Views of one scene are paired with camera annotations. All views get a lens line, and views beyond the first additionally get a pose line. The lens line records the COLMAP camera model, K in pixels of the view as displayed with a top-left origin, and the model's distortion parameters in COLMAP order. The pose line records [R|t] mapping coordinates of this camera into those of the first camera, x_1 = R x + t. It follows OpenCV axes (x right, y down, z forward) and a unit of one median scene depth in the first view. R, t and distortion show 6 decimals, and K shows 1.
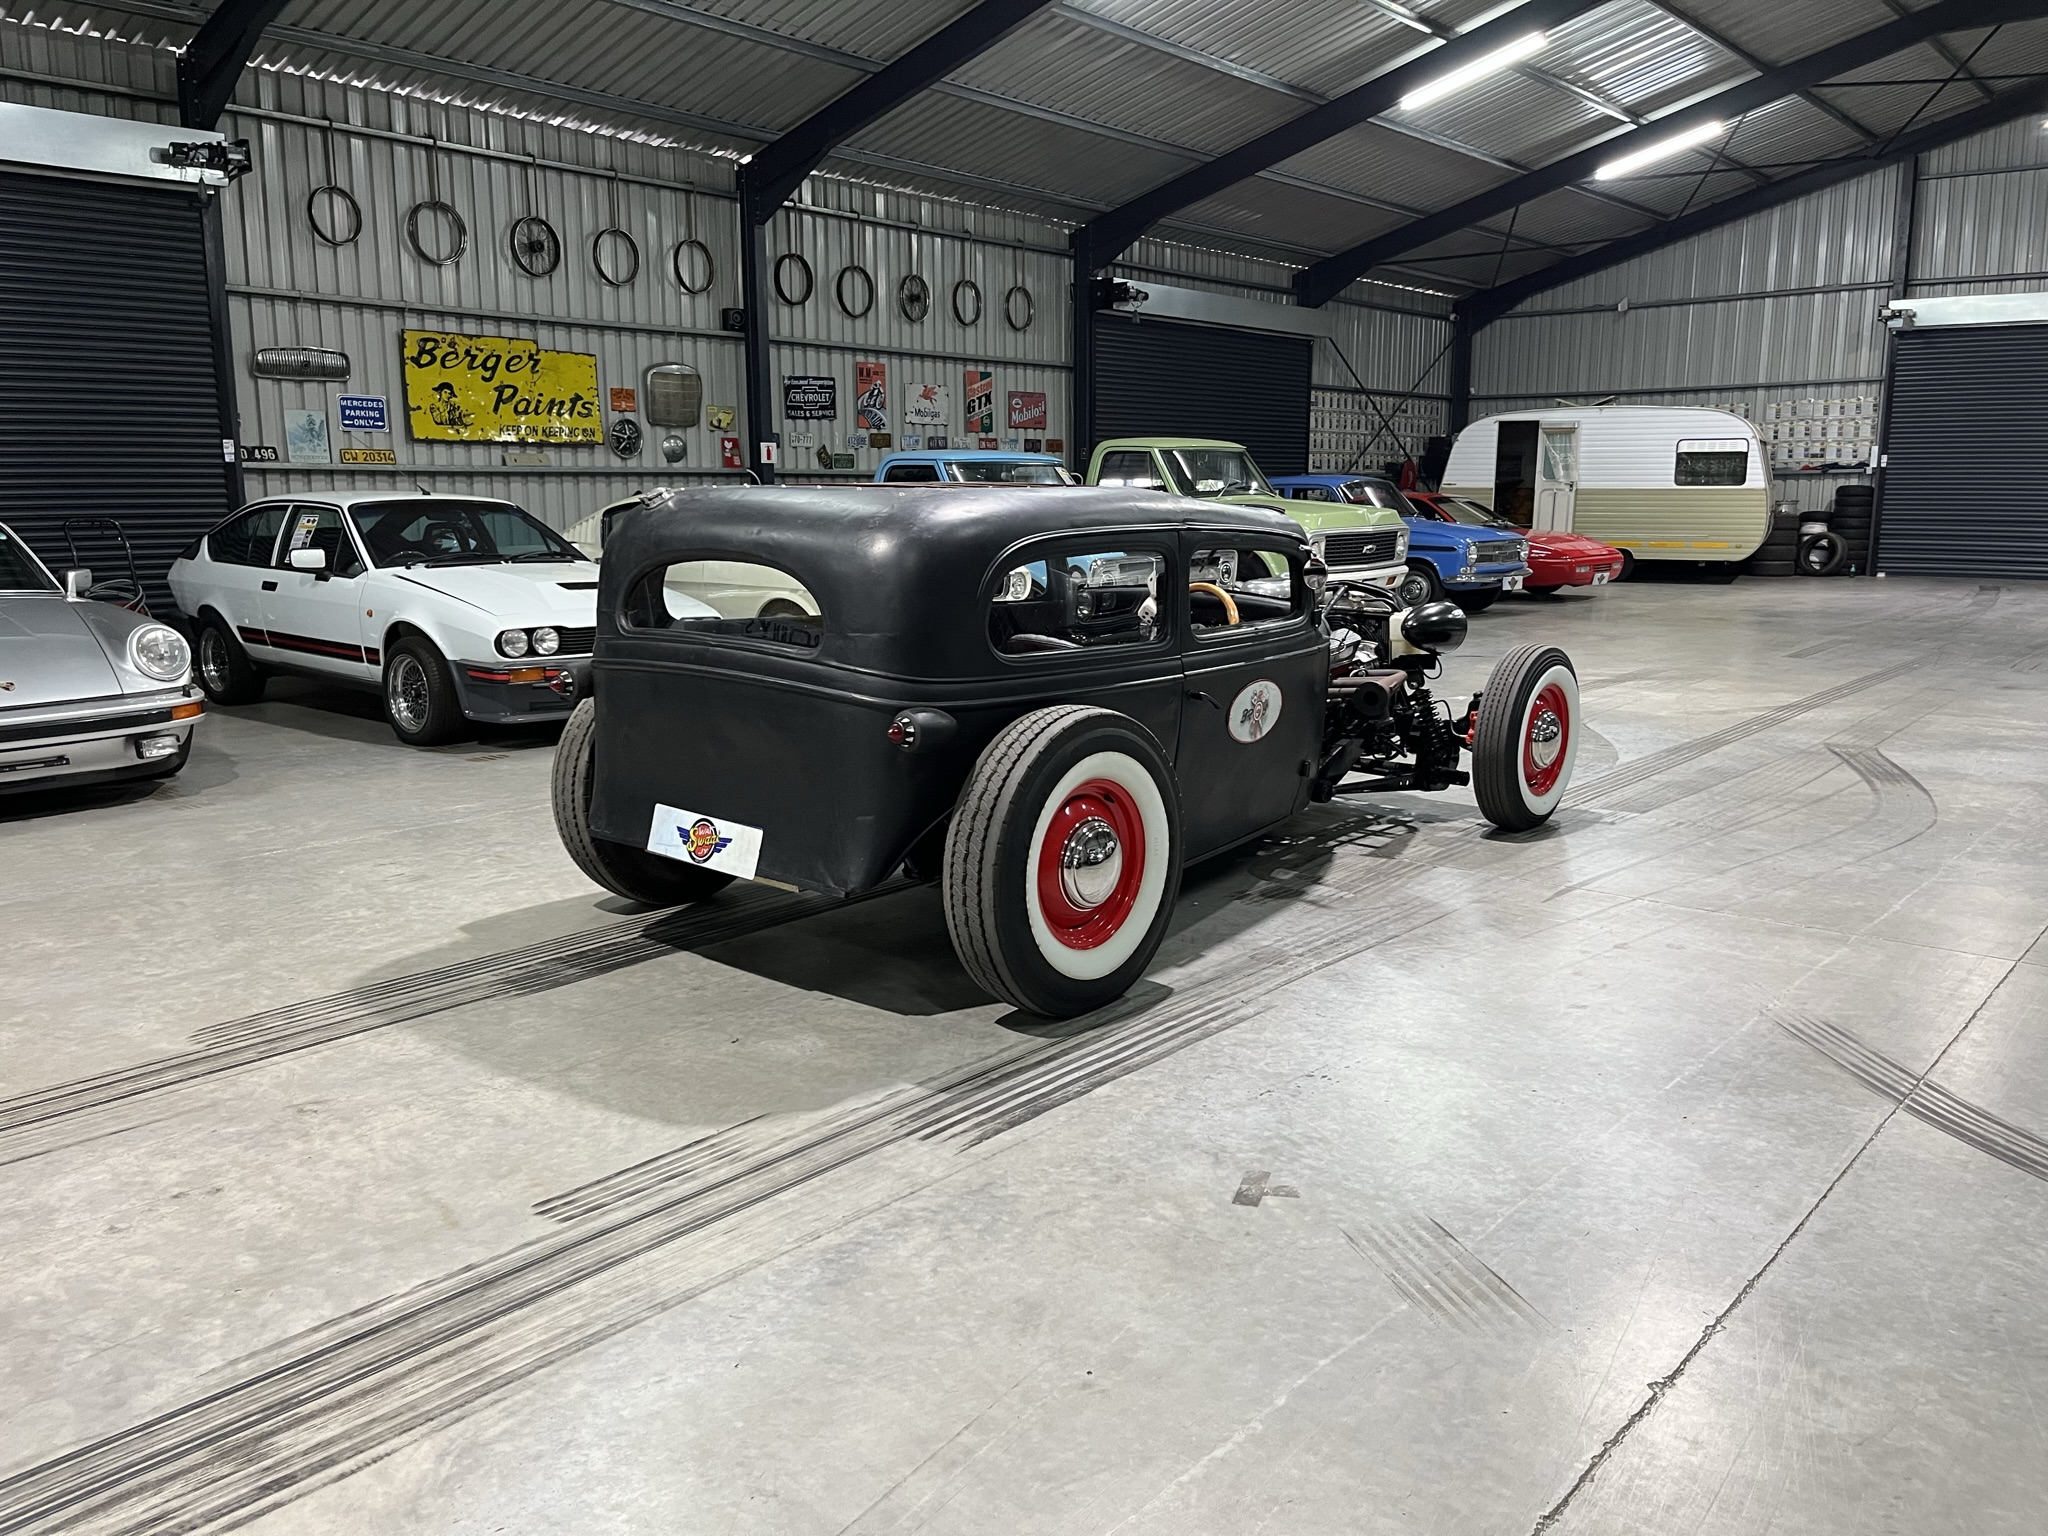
lens RADIAL K [[1555.2, 0, 1024.0], [0, 1555.2, 768.0], [0, 0, 1]] dist [0.064760, -0.073251]
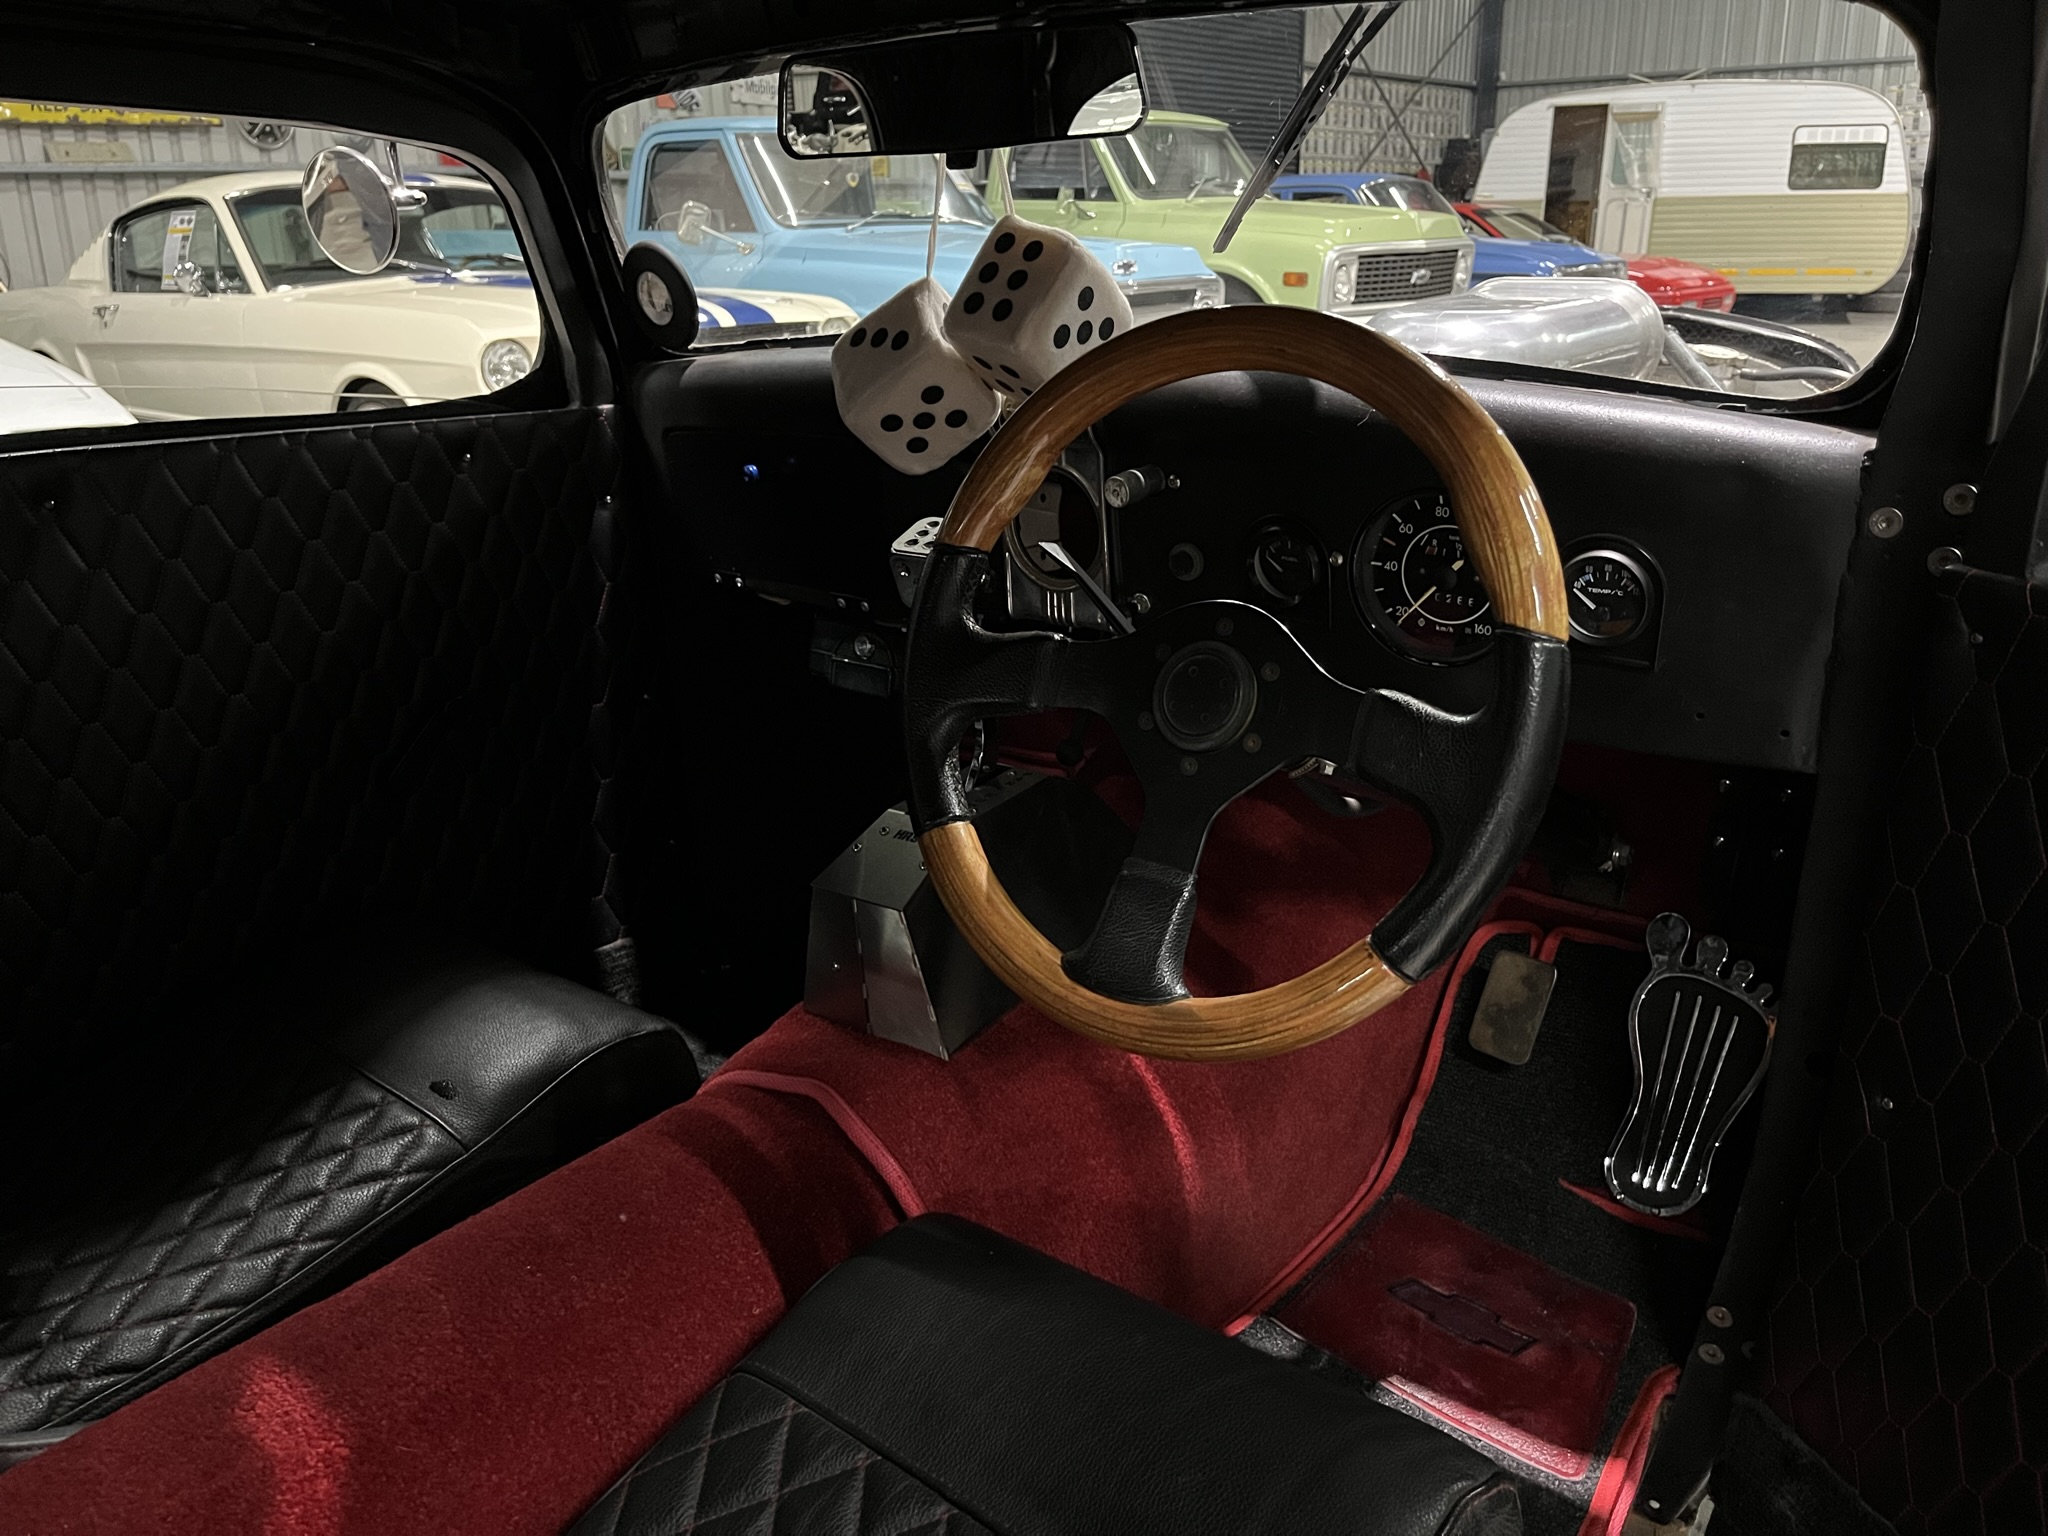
lens RADIAL K [[1554.5, 0, 1024.0], [0, 1554.5, 768.0], [0, 0, 1]] dist [0.084431, -0.127113]
pose [[0.999364, -0.025109, 0.025339, 0.023572], [0.021105, 0.988837, 0.147498, -0.025774], [-0.028760, -0.146869, 0.988738, 0.225871]]
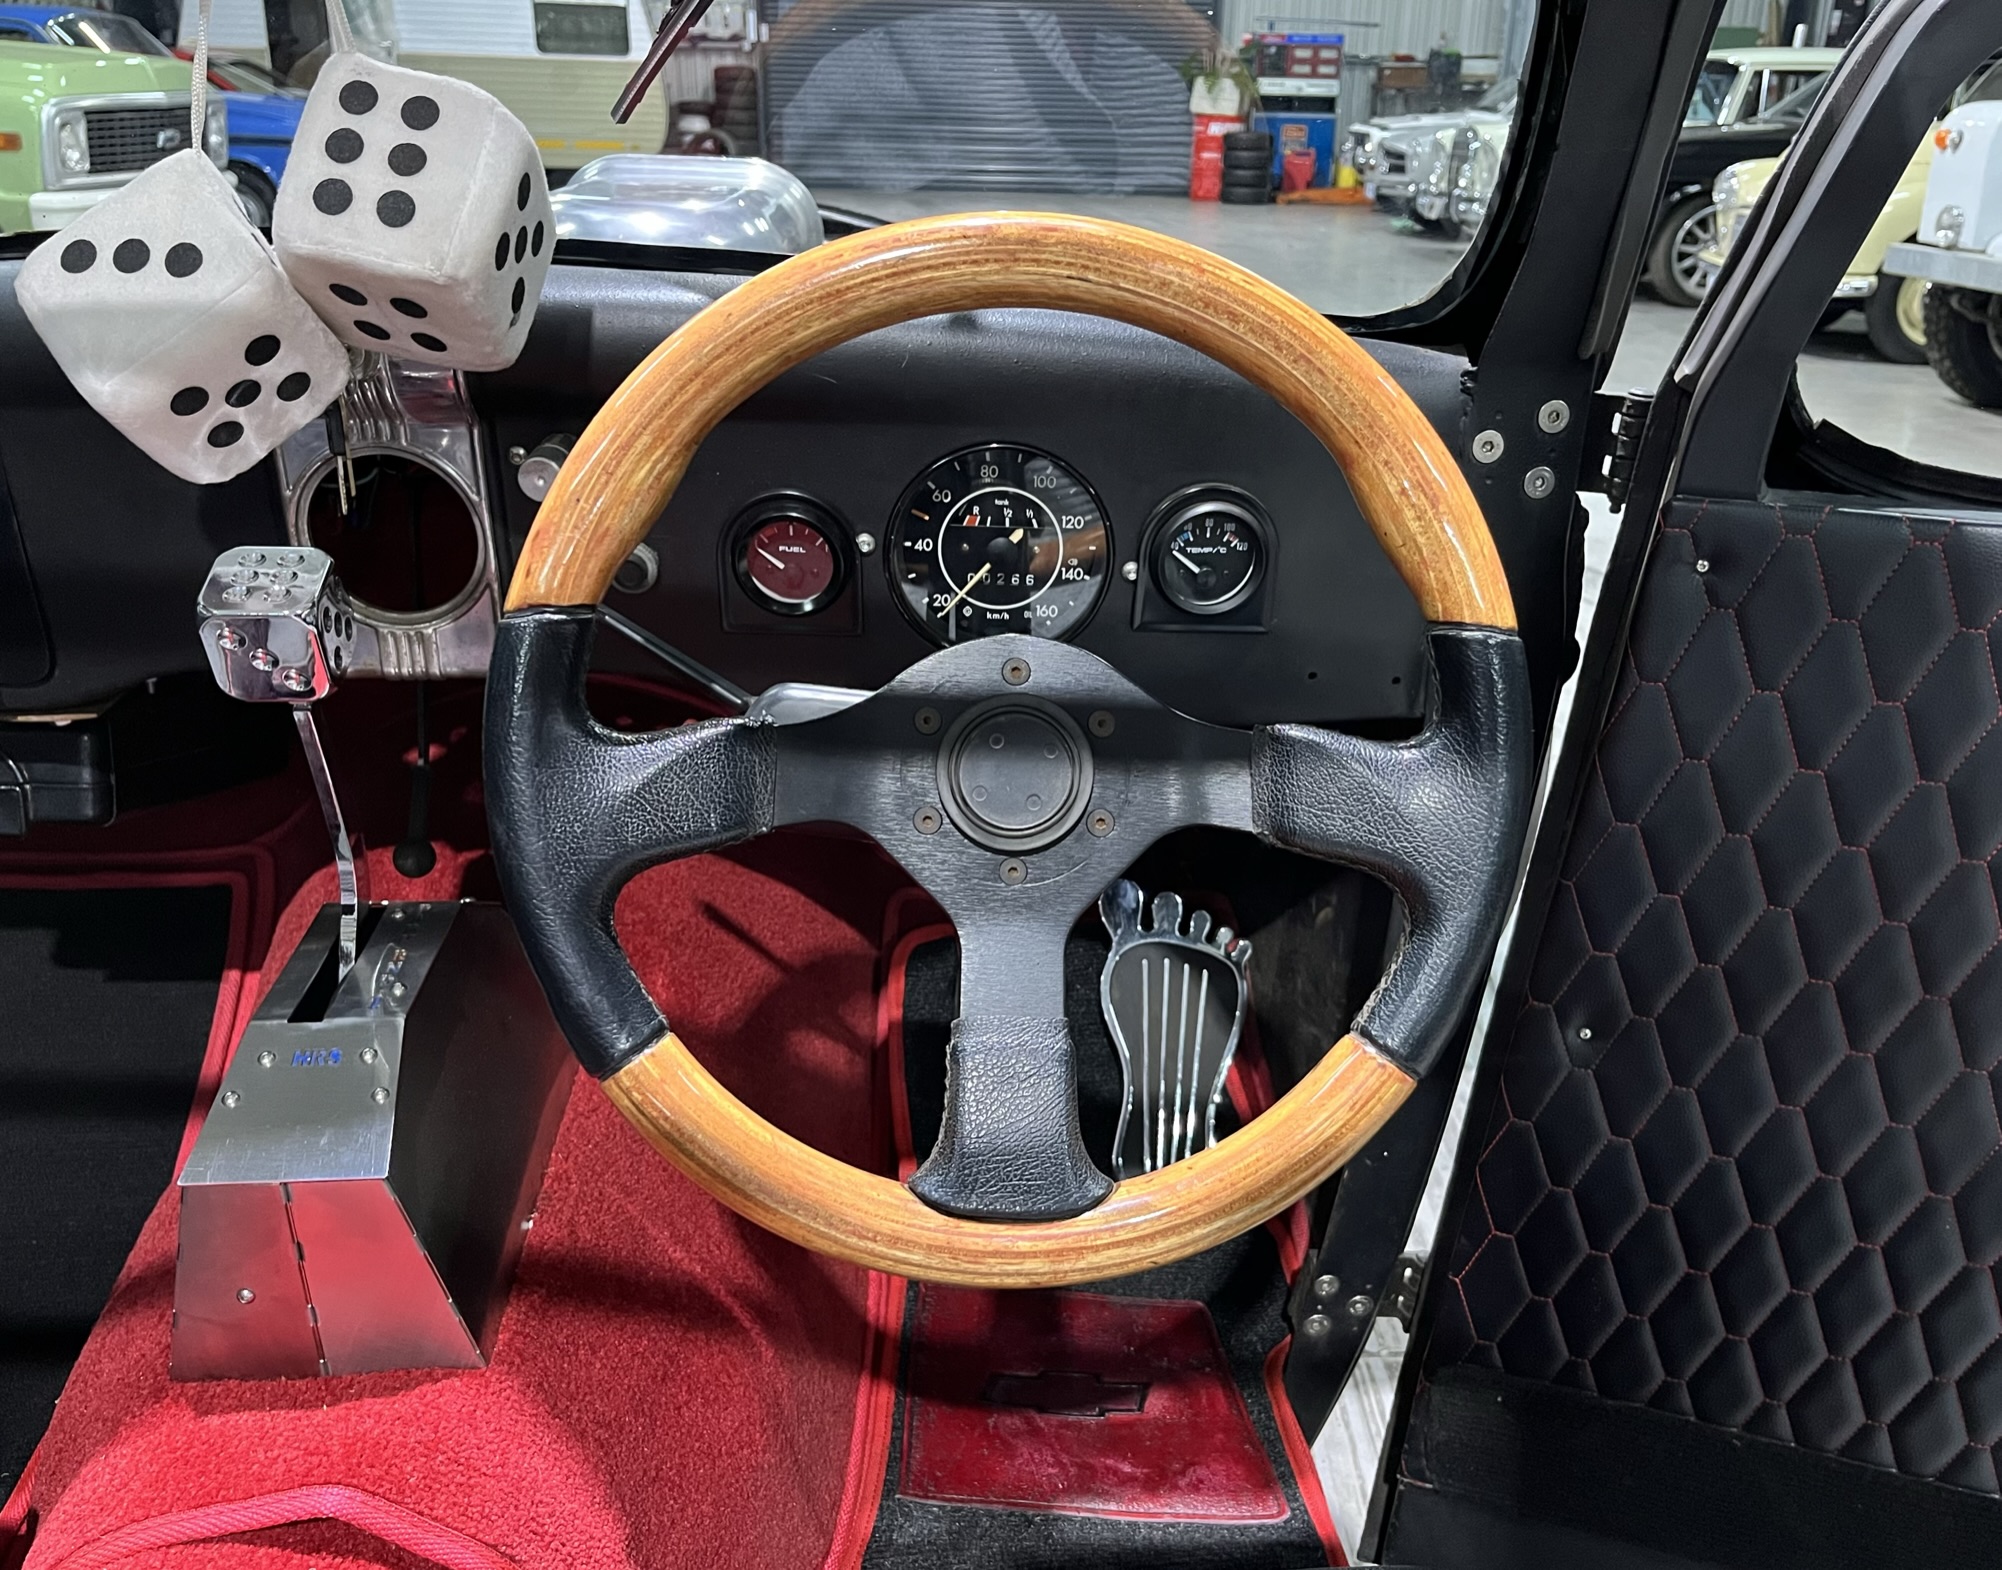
lens RADIAL K [[1723.2, 0, 1051.1], [0, 1723.2, 817.0], [0, 0, 1]] dist [0.082402, -0.133488]
pose [[0.734883, -0.241482, 0.633745, 0.010029], [0.097052, 0.962289, 0.254129, -0.028674], [-0.671213, -0.125249, 0.730606, 0.241356]]
